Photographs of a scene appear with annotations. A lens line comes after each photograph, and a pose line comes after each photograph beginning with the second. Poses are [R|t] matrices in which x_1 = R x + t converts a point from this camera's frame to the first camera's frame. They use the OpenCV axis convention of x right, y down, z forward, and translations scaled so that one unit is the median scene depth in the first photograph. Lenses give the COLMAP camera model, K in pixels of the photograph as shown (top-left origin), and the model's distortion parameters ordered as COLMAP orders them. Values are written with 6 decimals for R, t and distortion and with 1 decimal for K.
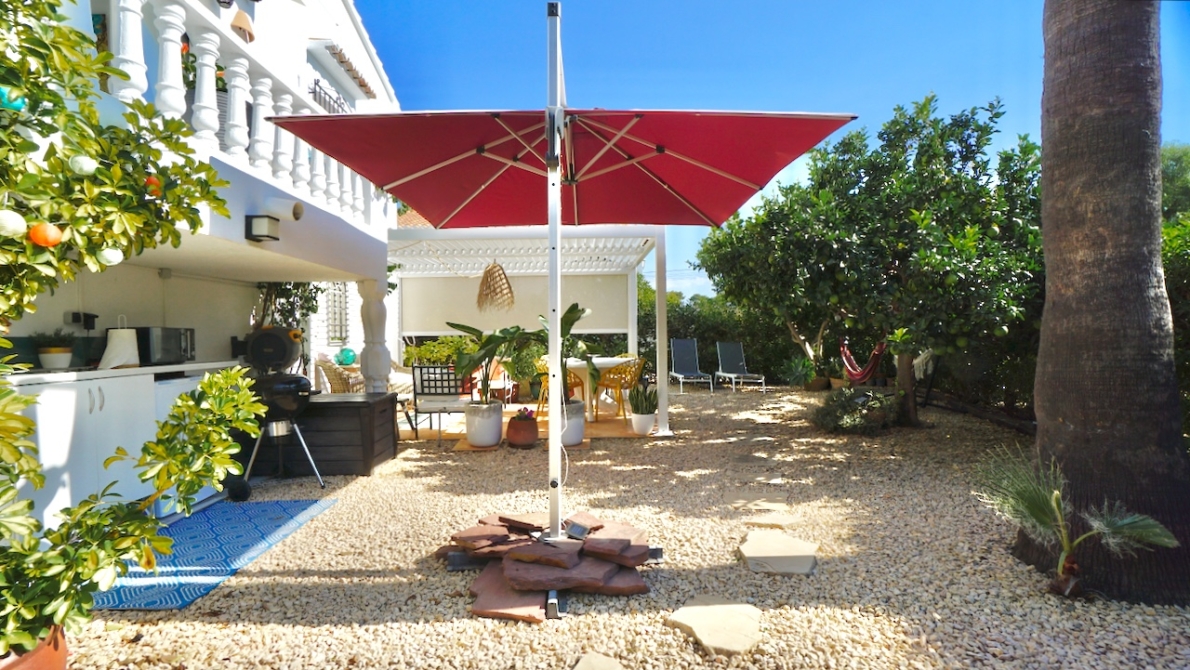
lens RADIAL K [[536.3, 0, 577.6], [0, 536.3, 341.0], [0, 0, 1]] dist [-0.055761, 0.018465]
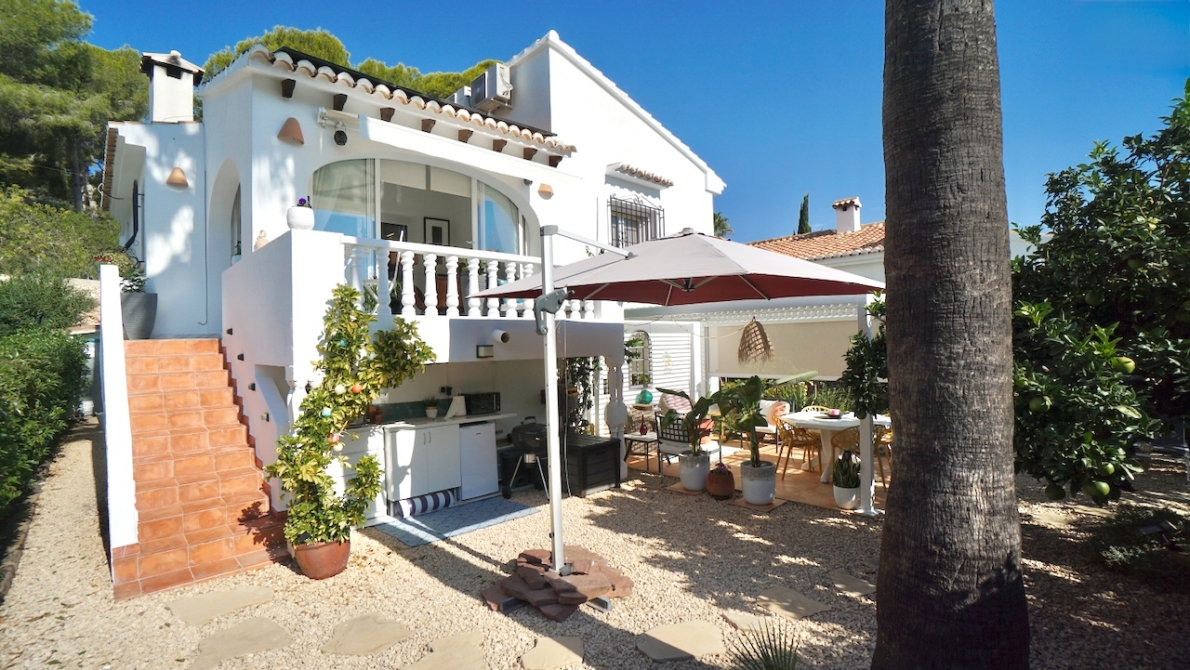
lens RADIAL K [[536.3, 0, 589.6], [0, 536.3, 336.1], [0, 0, 1]] dist [-0.055761, 0.018465]
pose [[0.682596, -0.008234, -0.730749, 0.580829], [0.004865, 0.999966, -0.006723, -0.150648], [0.730779, 0.001034, 0.682613, 0.013636]]
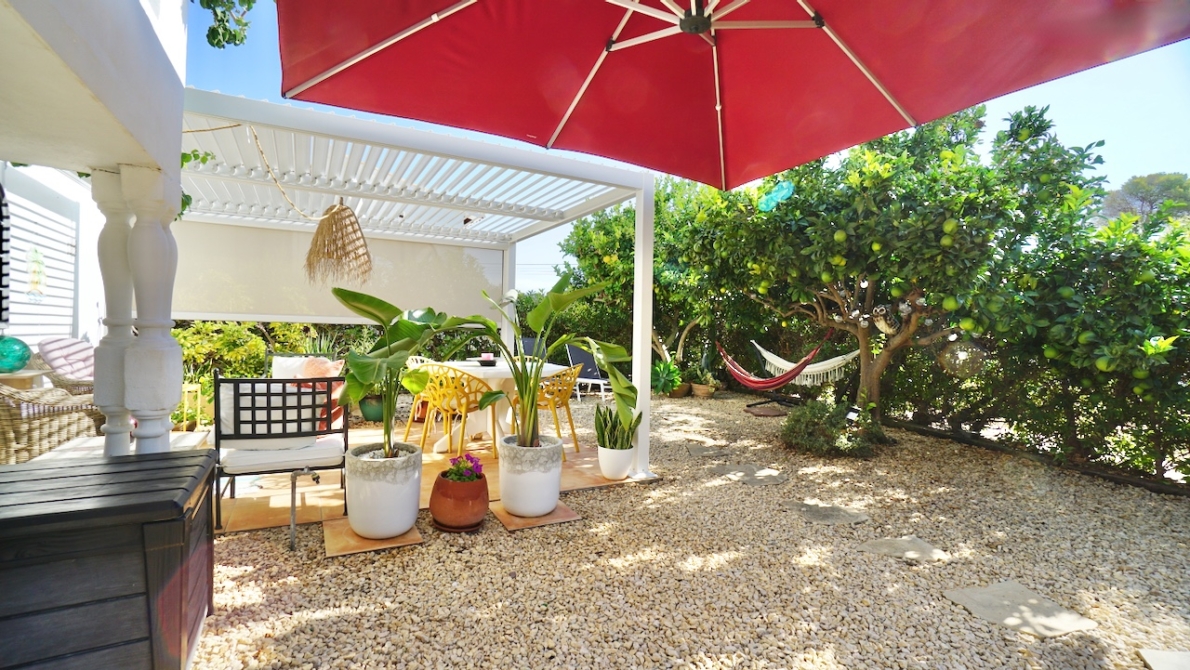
lens RADIAL K [[536.3, 0, 586.3], [0, 536.3, 334.8], [0, 0, 1]] dist [-0.055761, 0.018465]
pose [[0.887446, 0.031135, 0.459860, -0.259335], [-0.027848, 0.999515, -0.013930, 0.005802], [-0.460070, -0.000444, 0.887882, 0.488969]]
